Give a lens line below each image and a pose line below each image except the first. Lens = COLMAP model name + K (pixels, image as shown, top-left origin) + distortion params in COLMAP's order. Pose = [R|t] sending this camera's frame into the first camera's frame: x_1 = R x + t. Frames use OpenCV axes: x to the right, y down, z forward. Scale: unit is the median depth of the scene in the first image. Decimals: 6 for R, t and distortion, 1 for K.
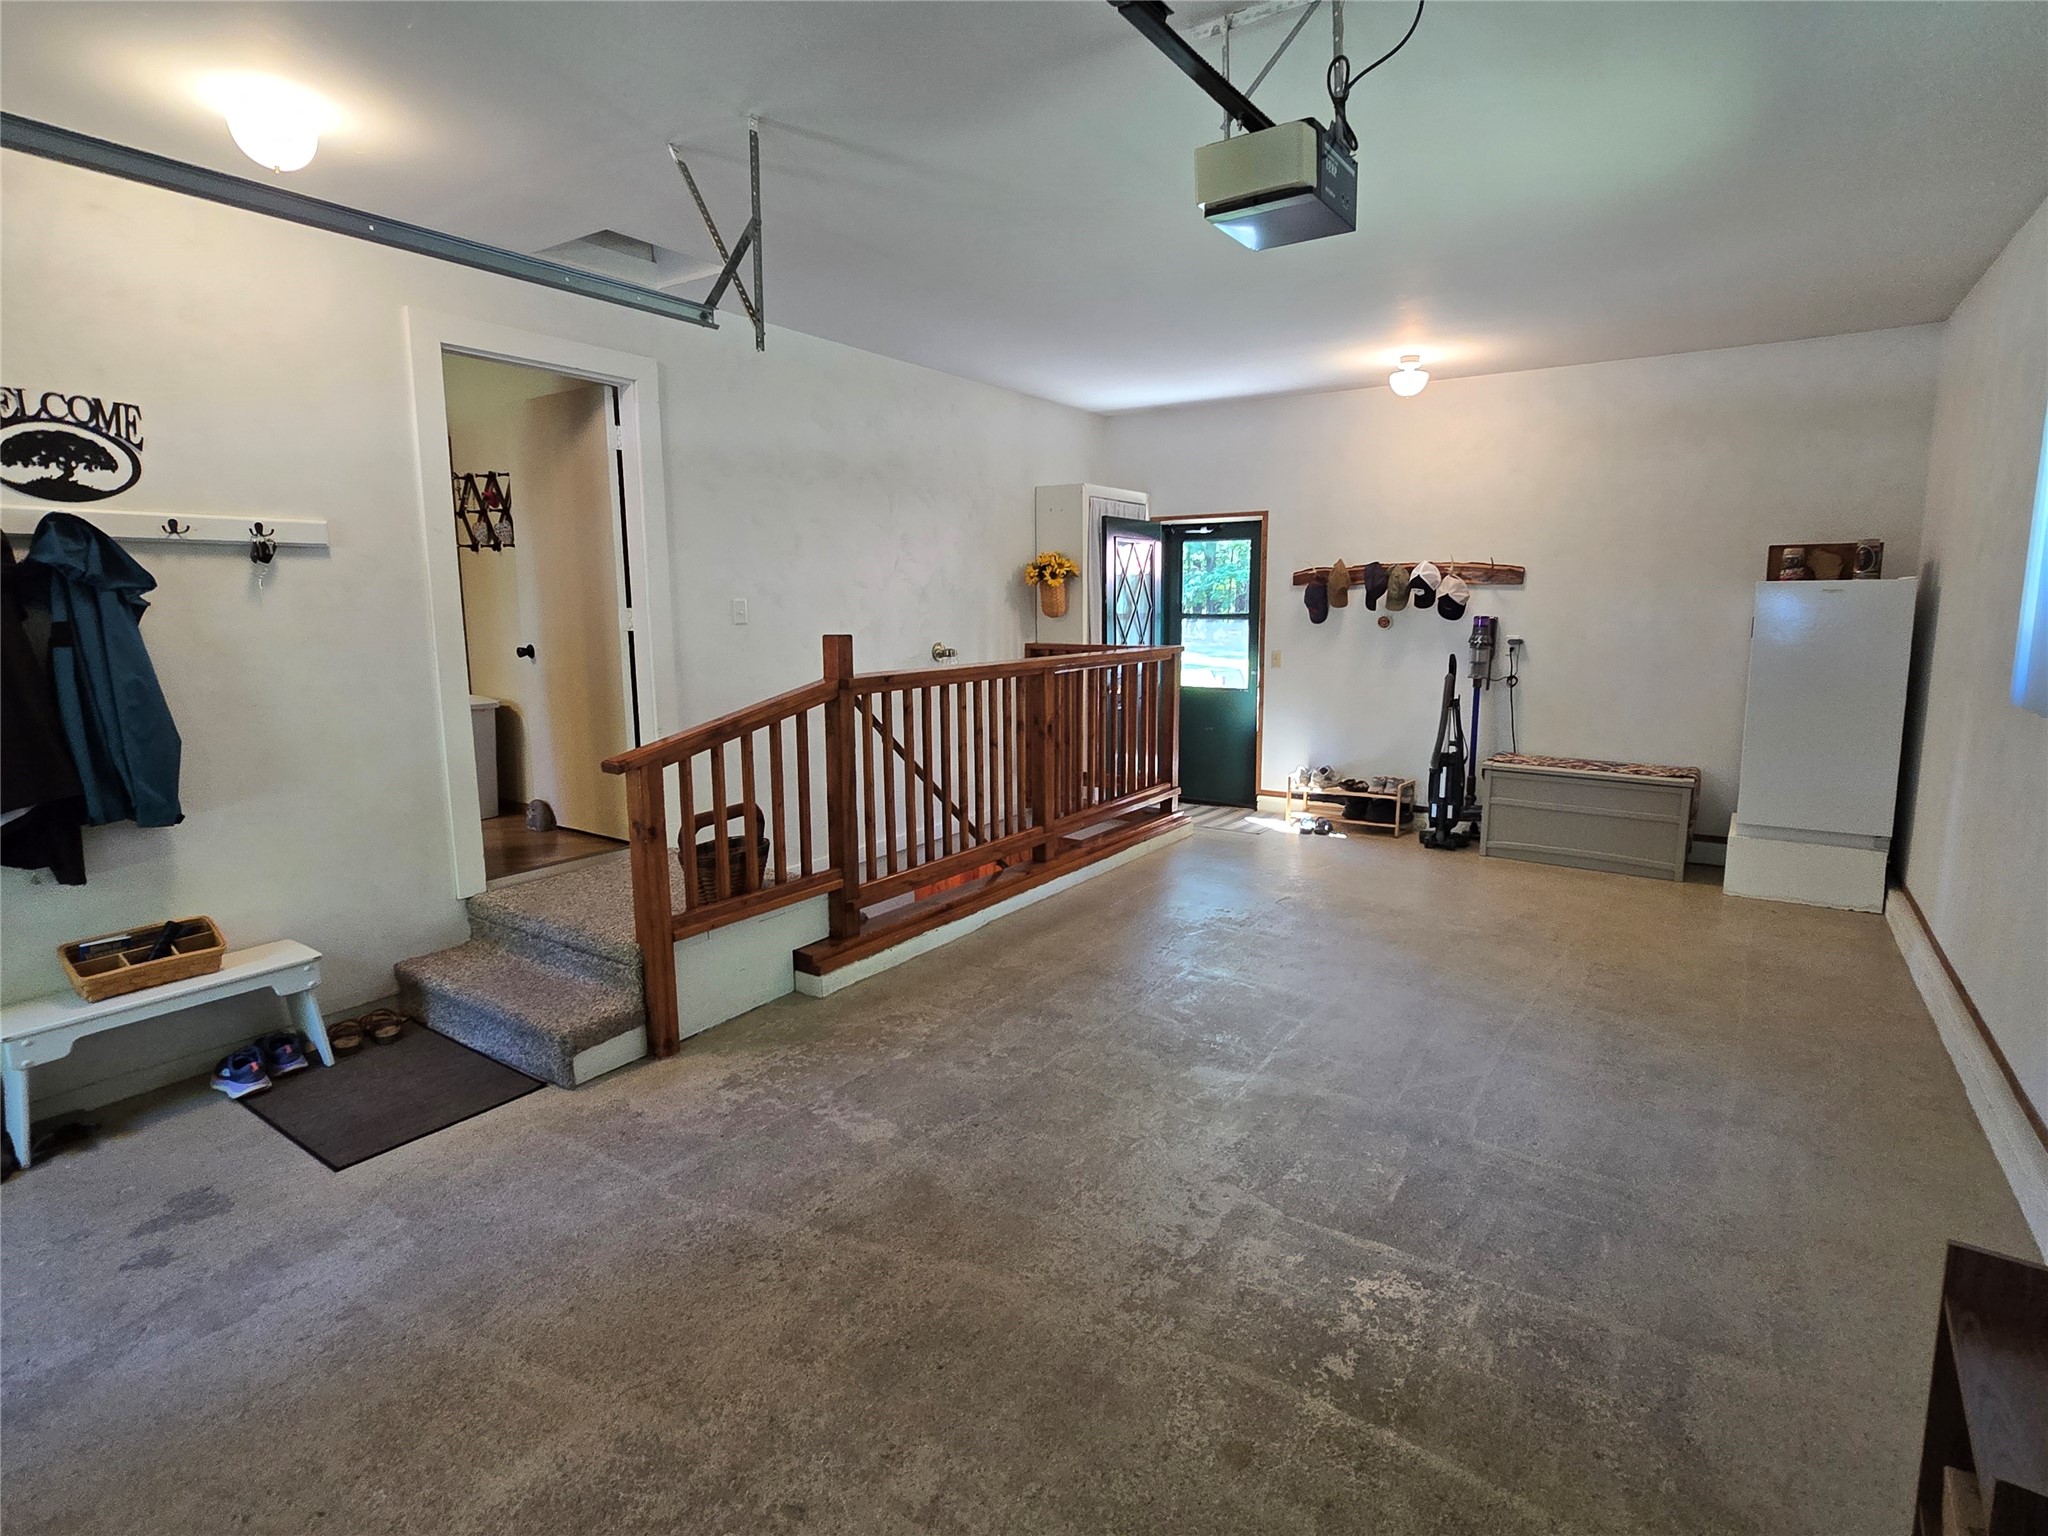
lens RADIAL K [[1032.8, 0, 1043.7], [0, 1032.8, 742.1], [0, 0, 1]] dist [-0.005560, 0.001718]
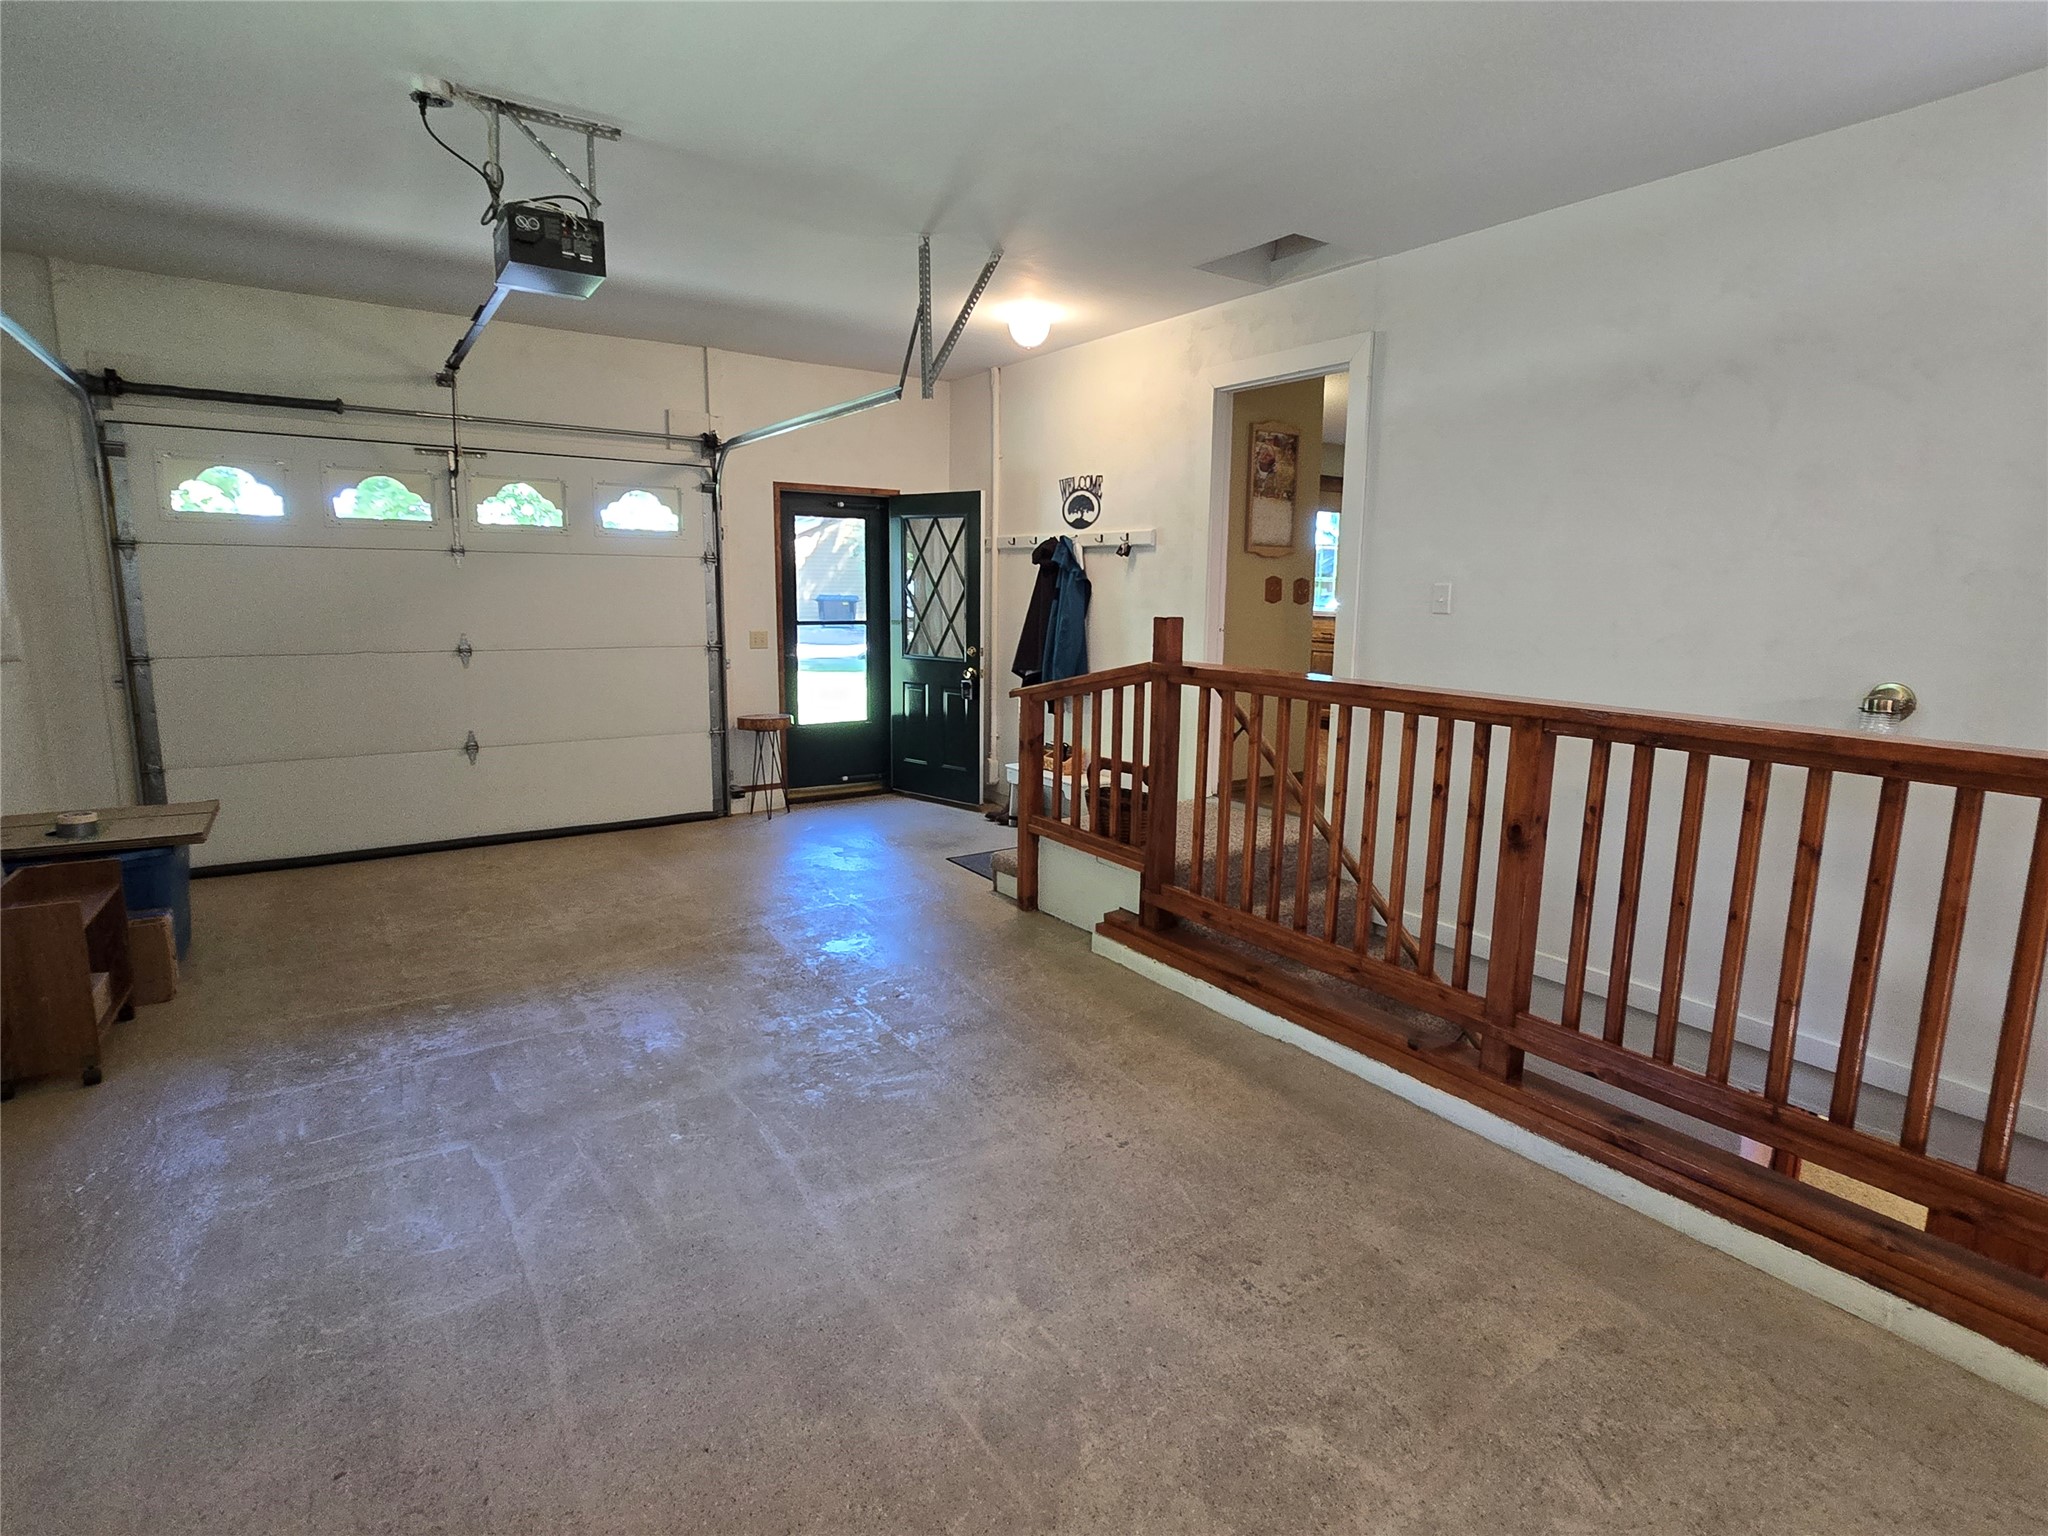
lens RADIAL K [[1032.8, 0, 1041.4], [0, 1032.8, 757.6], [0, 0, 1]] dist [-0.005560, 0.001718]
pose [[-0.361410, 0.155938, -0.919275, 0.764503], [-0.143029, 0.964975, 0.219921, -0.176685], [0.921372, 0.210965, -0.326448, 1.262928]]
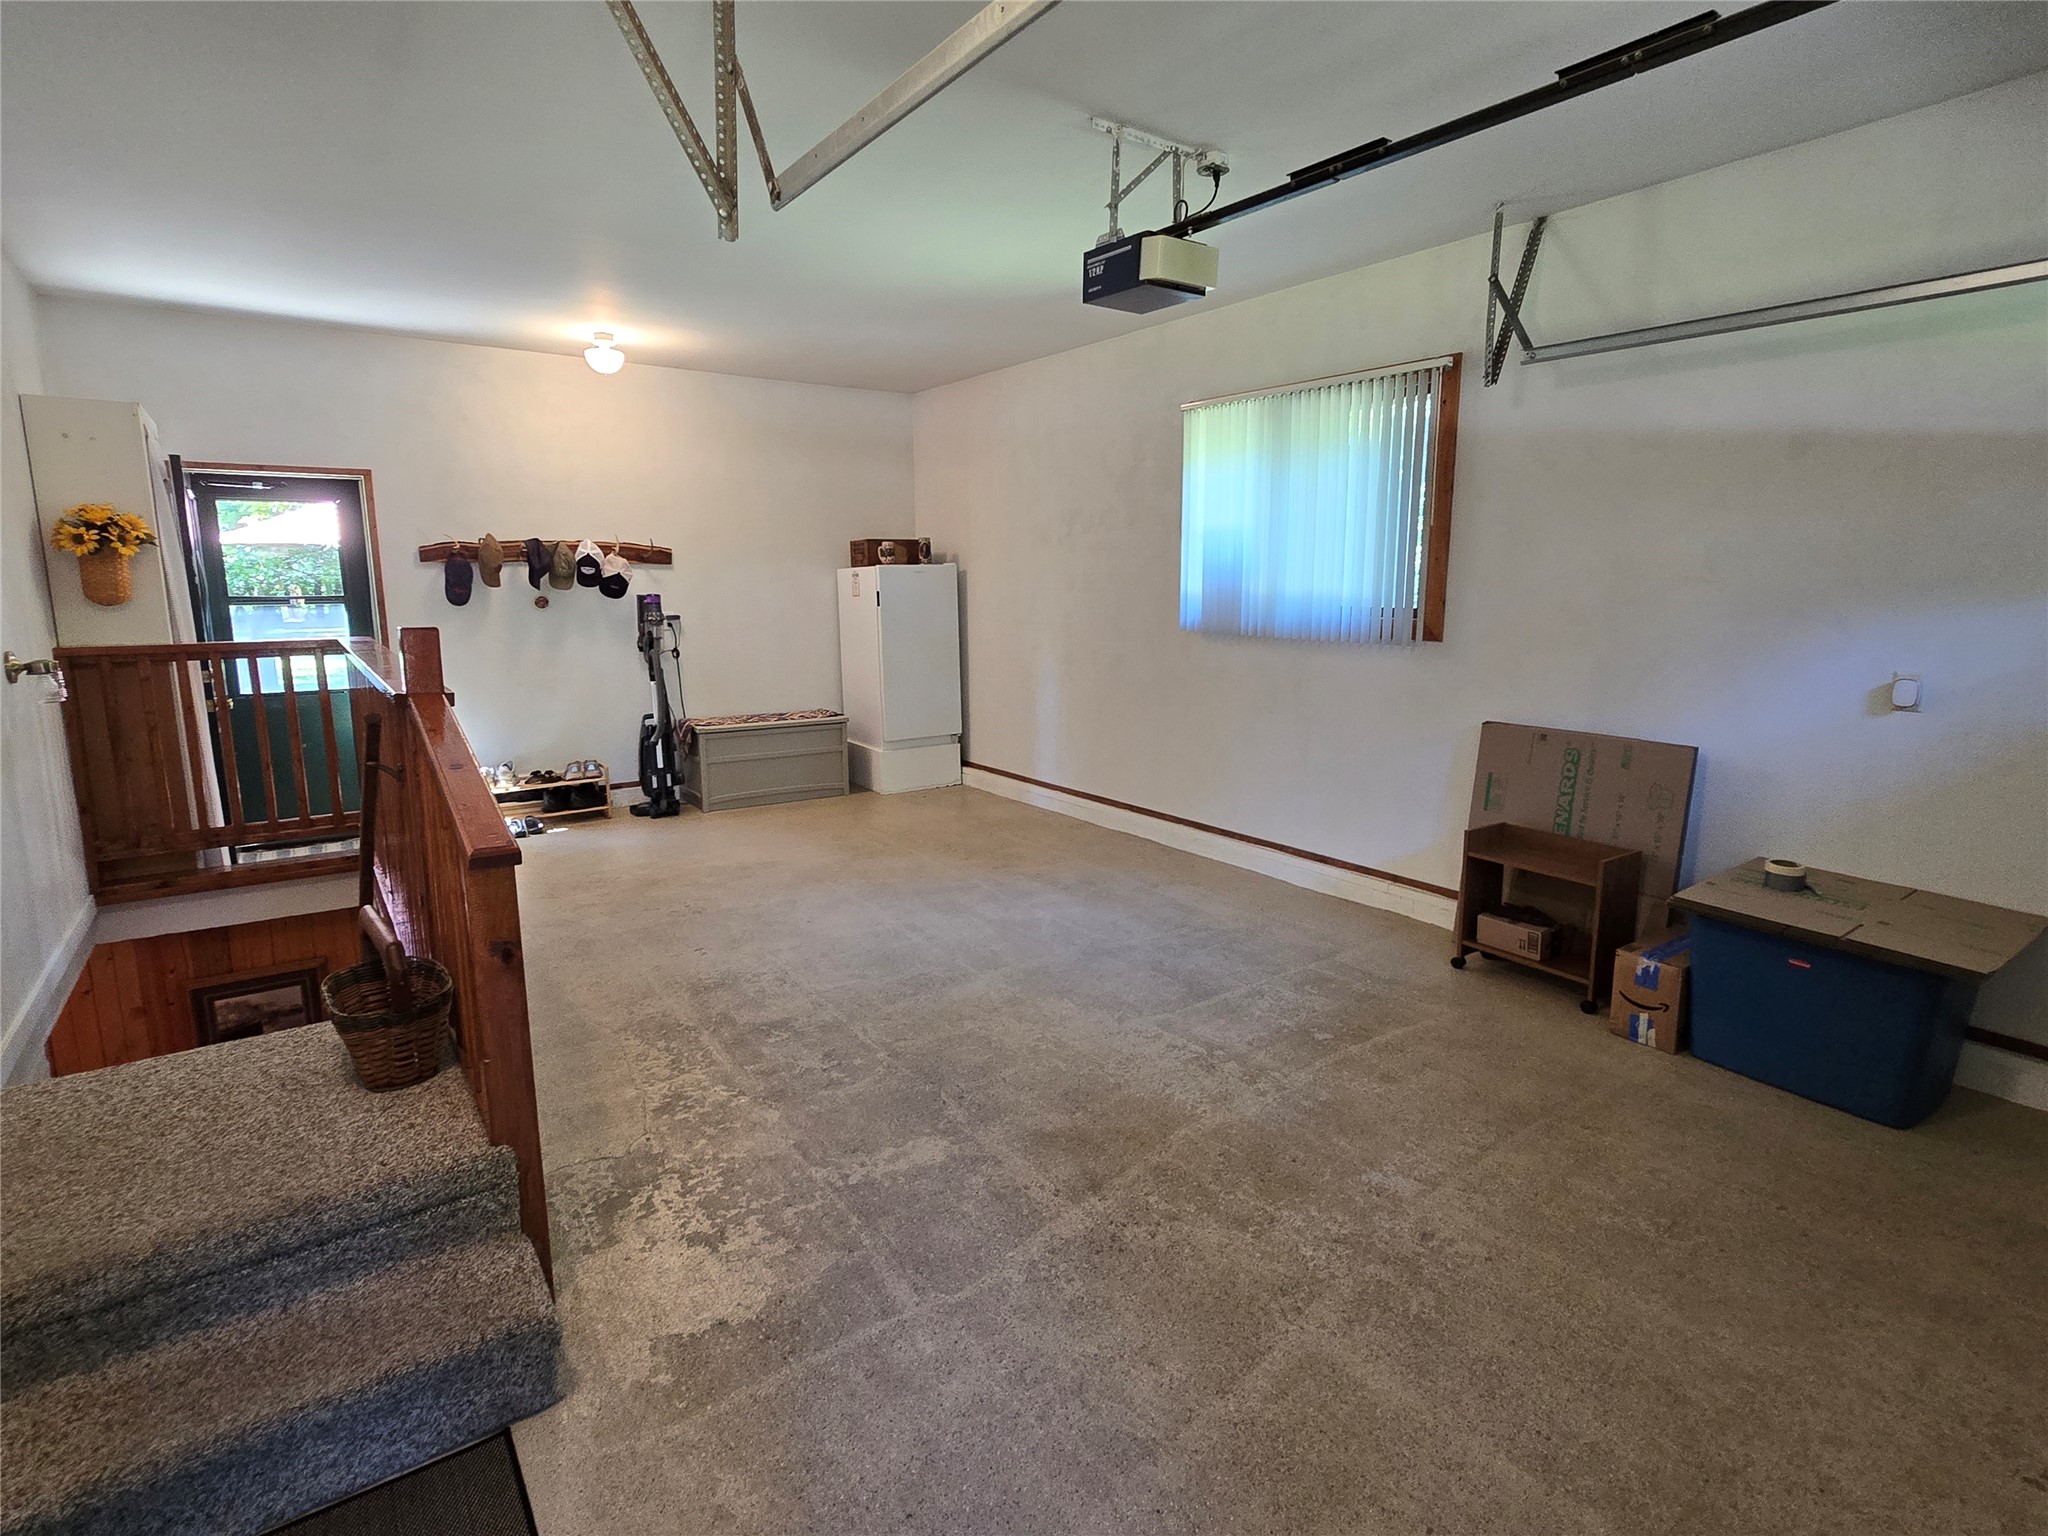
lens RADIAL K [[1032.8, 0, 1042.9], [0, 1032.8, 749.6], [0, 0, 1]] dist [-0.005560, 0.001718]
pose [[0.342671, -0.151250, 0.927200, -0.702938], [0.128046, 0.985264, 0.113398, -0.052322], [-0.930688, 0.079866, 0.356989, 0.409614]]
